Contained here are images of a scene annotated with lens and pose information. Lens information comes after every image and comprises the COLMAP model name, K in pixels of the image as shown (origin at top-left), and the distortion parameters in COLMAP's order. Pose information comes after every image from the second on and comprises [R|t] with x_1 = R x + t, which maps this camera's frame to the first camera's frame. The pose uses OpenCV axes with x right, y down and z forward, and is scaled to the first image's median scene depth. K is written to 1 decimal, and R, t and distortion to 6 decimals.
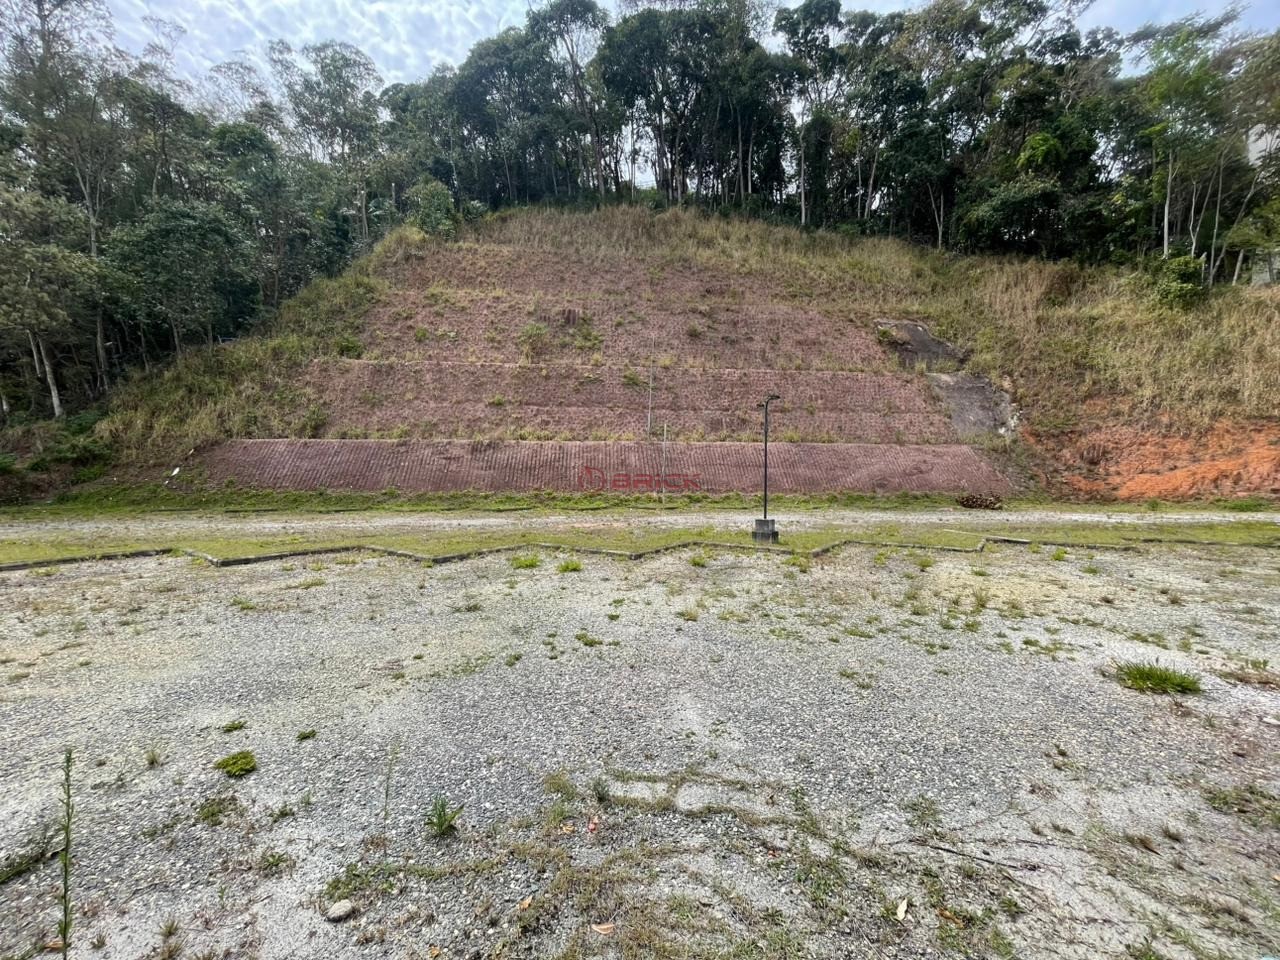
lens RADIAL K [[516.3, 0, 636.3], [0, 516.3, 481.4], [0, 0, 1]] dist [0.001526, -0.000795]
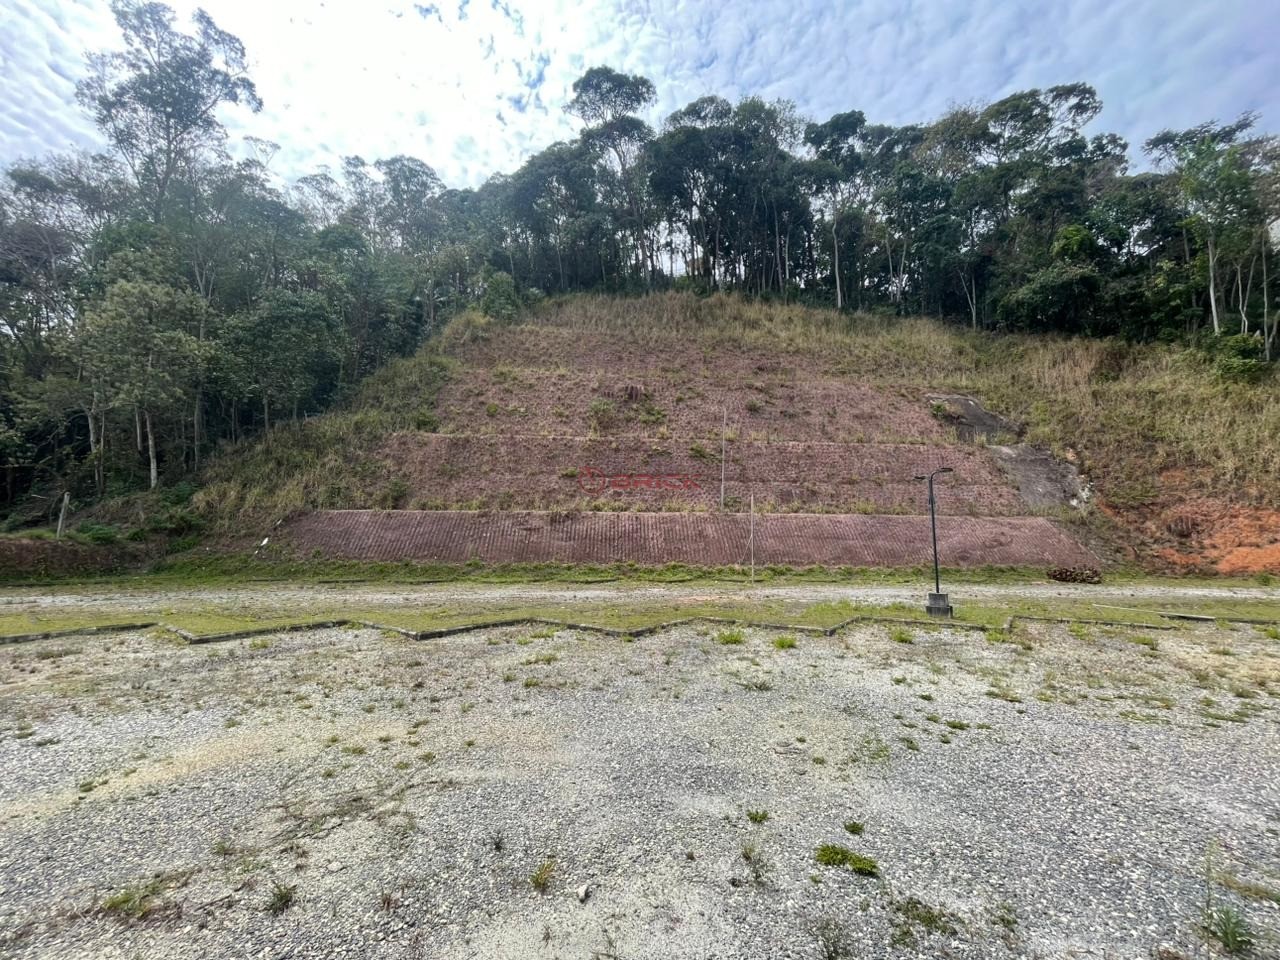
lens RADIAL K [[516.3, 0, 635.5], [0, 516.3, 481.2], [0, 0, 1]] dist [0.001526, -0.000795]
pose [[0.999766, 0.000202, -0.021613, -0.134913], [-0.003175, 0.990486, -0.137574, -0.000049], [0.021379, 0.137611, 0.990256, -0.003092]]
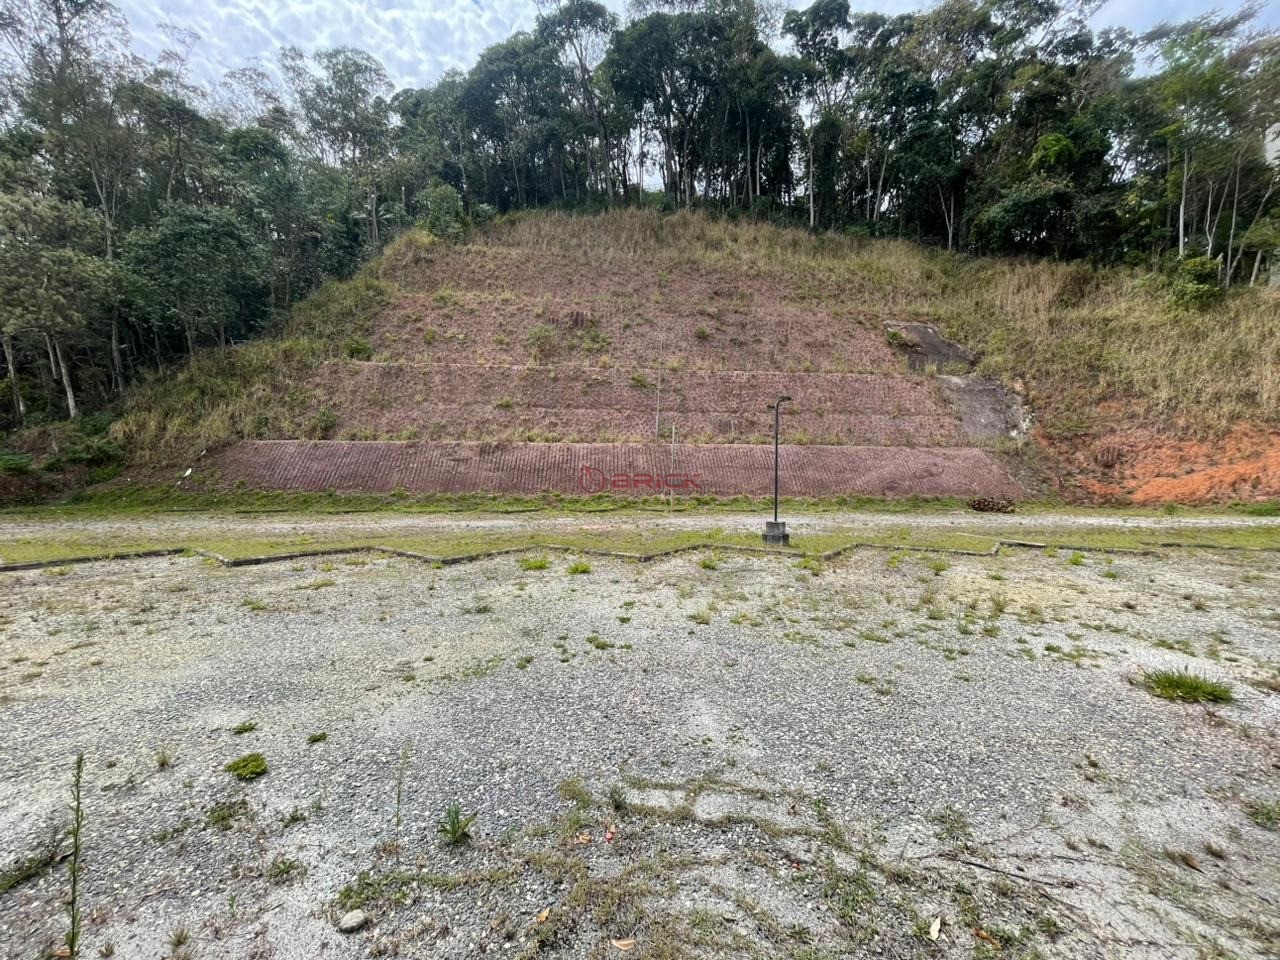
lens RADIAL K [[516.3, 0, 636.4], [0, 516.3, 481.2], [0, 0, 1]] dist [0.001526, -0.000795]
pose [[0.999912, 0.002857, -0.012956, -0.002293], [-0.002922, 0.999983, -0.004981, 0.000517], [0.012942, 0.005019, 0.999904, 0.002446]]
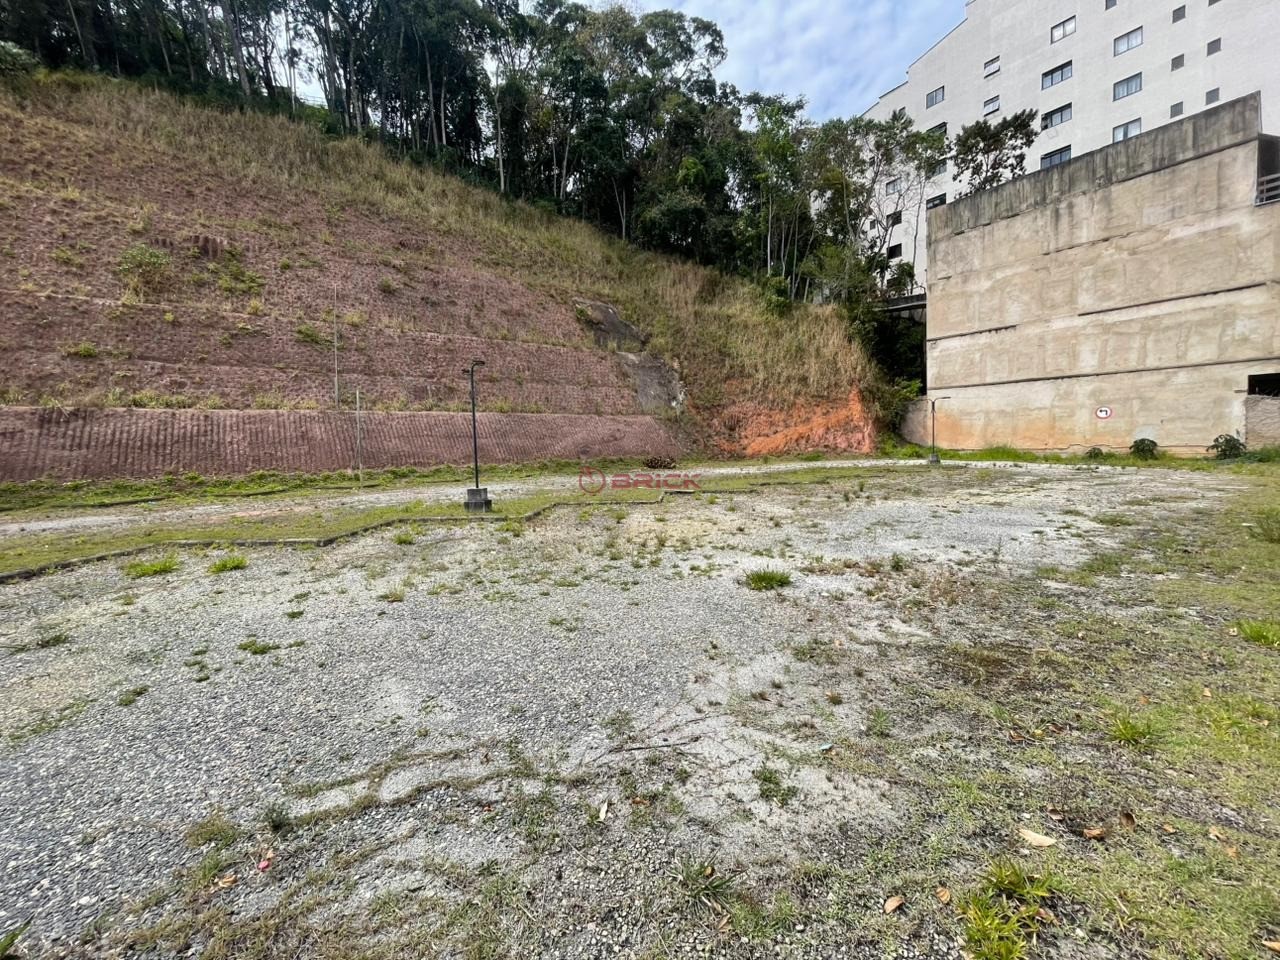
lens RADIAL K [[516.3, 0, 636.9], [0, 516.3, 480.8], [0, 0, 1]] dist [0.001526, -0.000795]
pose [[0.856538, -0.062916, 0.512234, 0.003689], [0.035633, 0.997382, 0.062921, 0.003510], [-0.514852, -0.035642, 0.856538, 0.002225]]
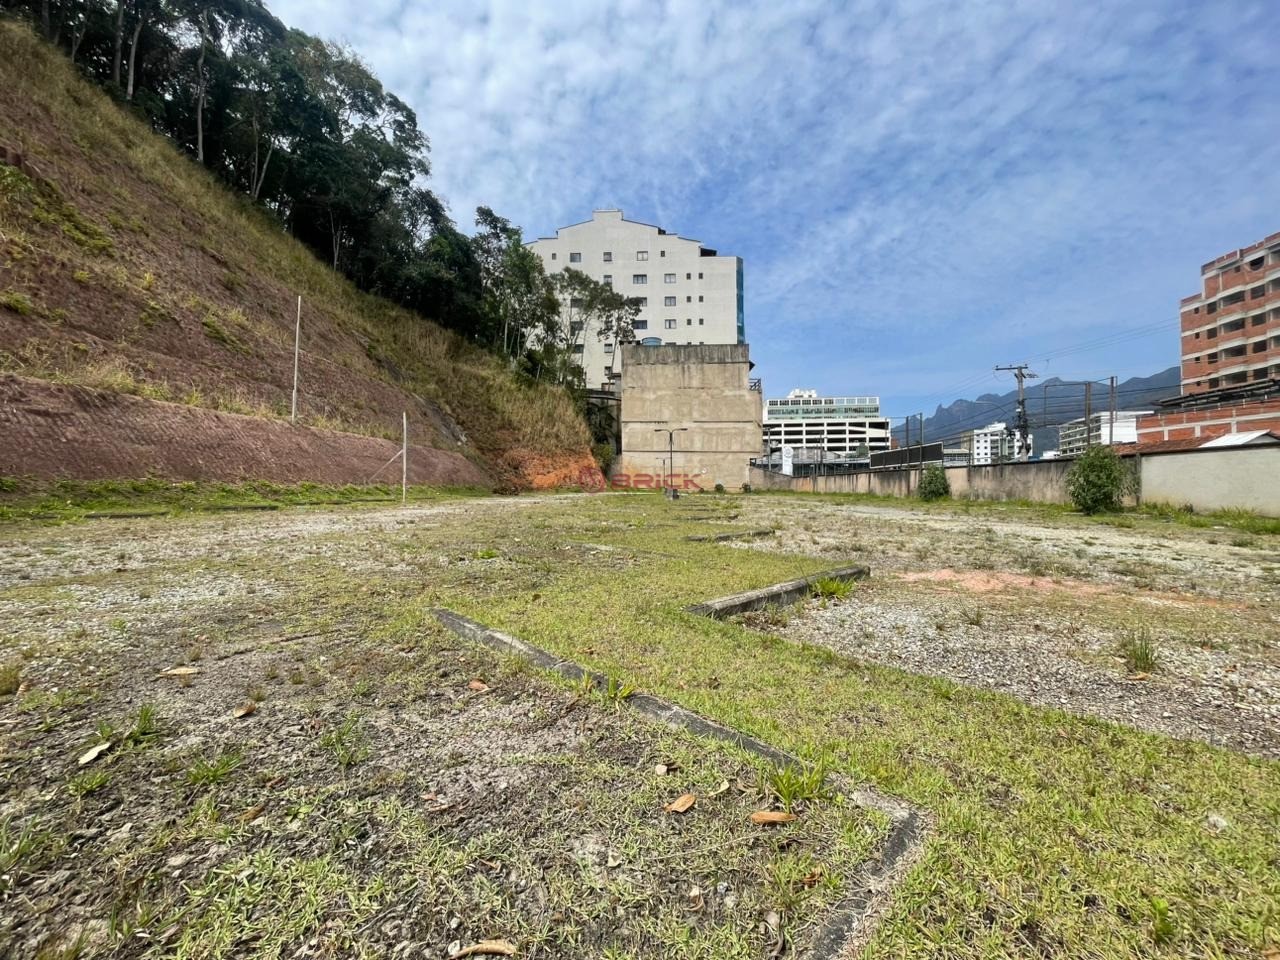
lens RADIAL K [[516.3, 0, 637.2], [0, 516.3, 483.1], [0, 0, 1]] dist [0.001526, -0.000795]
pose [[0.140208, 0.006472, 0.990101, -0.774667], [0.007384, 0.999944, -0.007582, 0.029950], [-0.990095, 0.008374, 0.140152, 0.382640]]
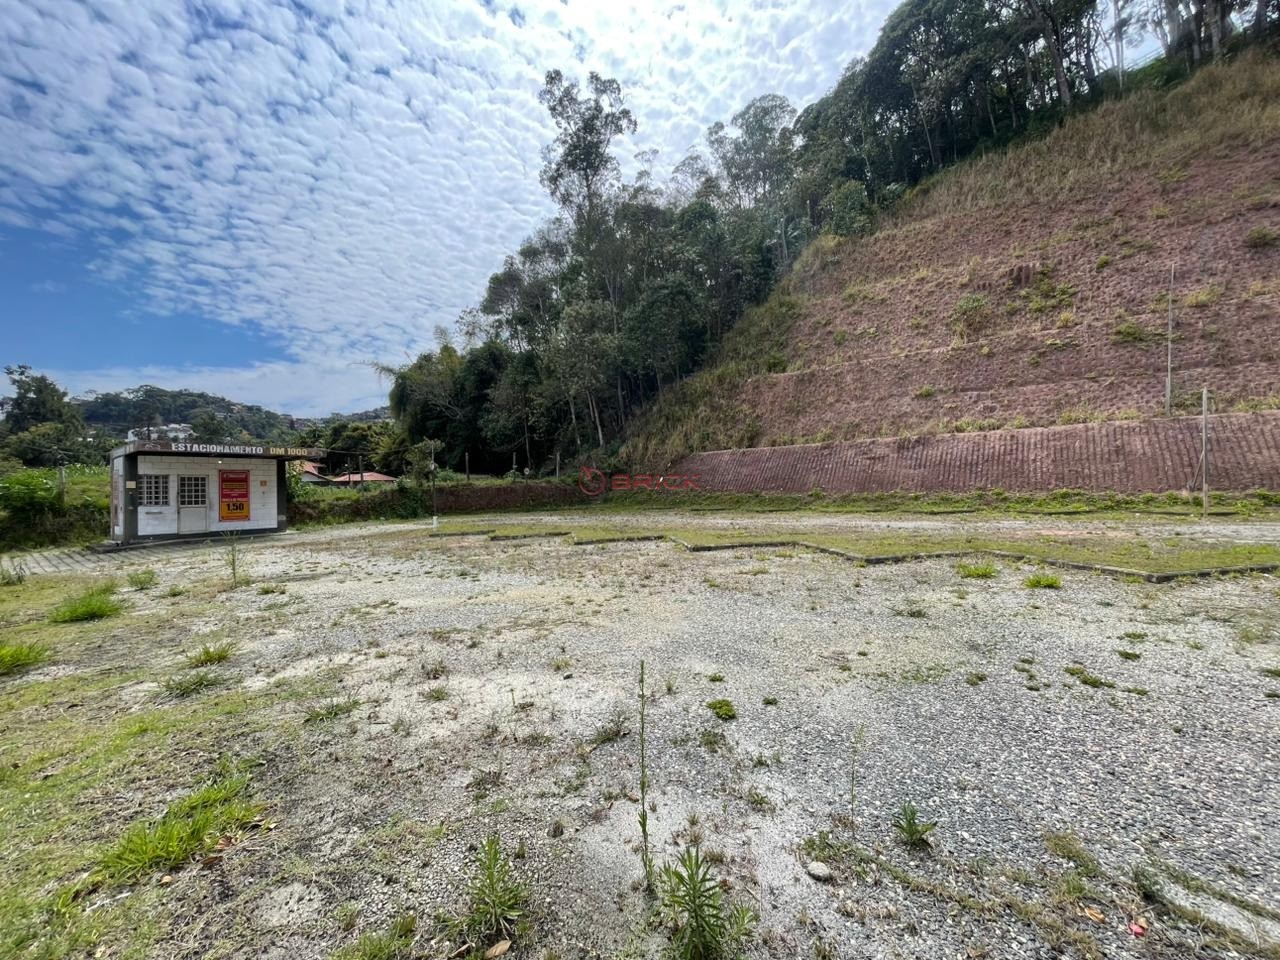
lens RADIAL K [[516.3, 0, 635.7], [0, 516.3, 480.2], [0, 0, 1]] dist [0.001526, -0.000795]
pose [[0.715050, -0.028471, -0.698493, -0.006246], [0.022930, 0.999588, -0.017271, 0.003018], [0.698697, -0.003667, 0.715409, -0.001406]]
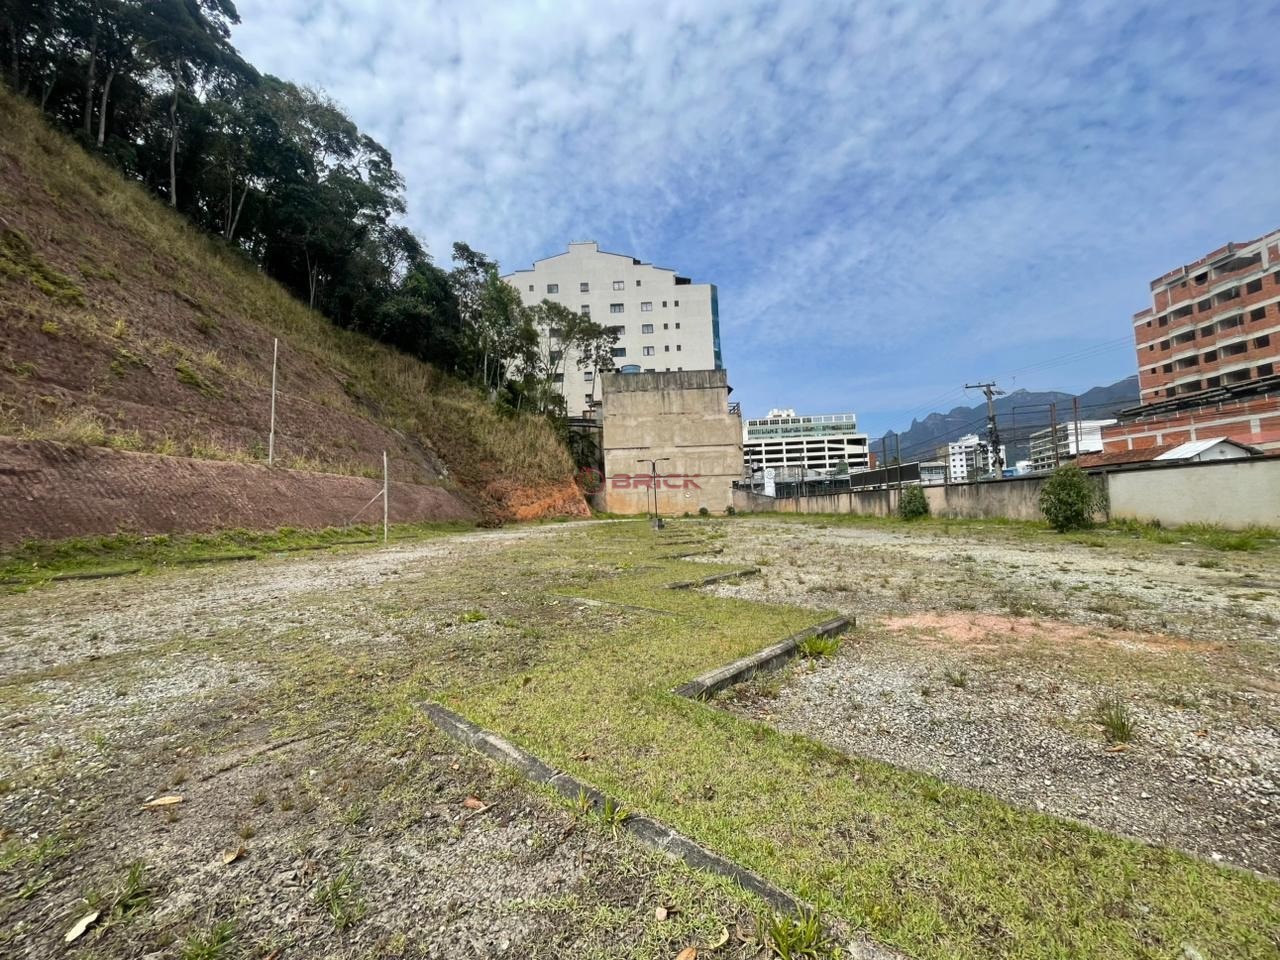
lens RADIAL K [[516.3, 0, 637.0], [0, 516.3, 483.6], [0, 0, 1]] dist [0.001526, -0.000795]
pose [[0.110562, 0.044958, 0.992852, -0.777223], [0.045061, 0.997722, -0.050197, 0.016494], [-0.992847, 0.050288, 0.108284, 0.382333]]
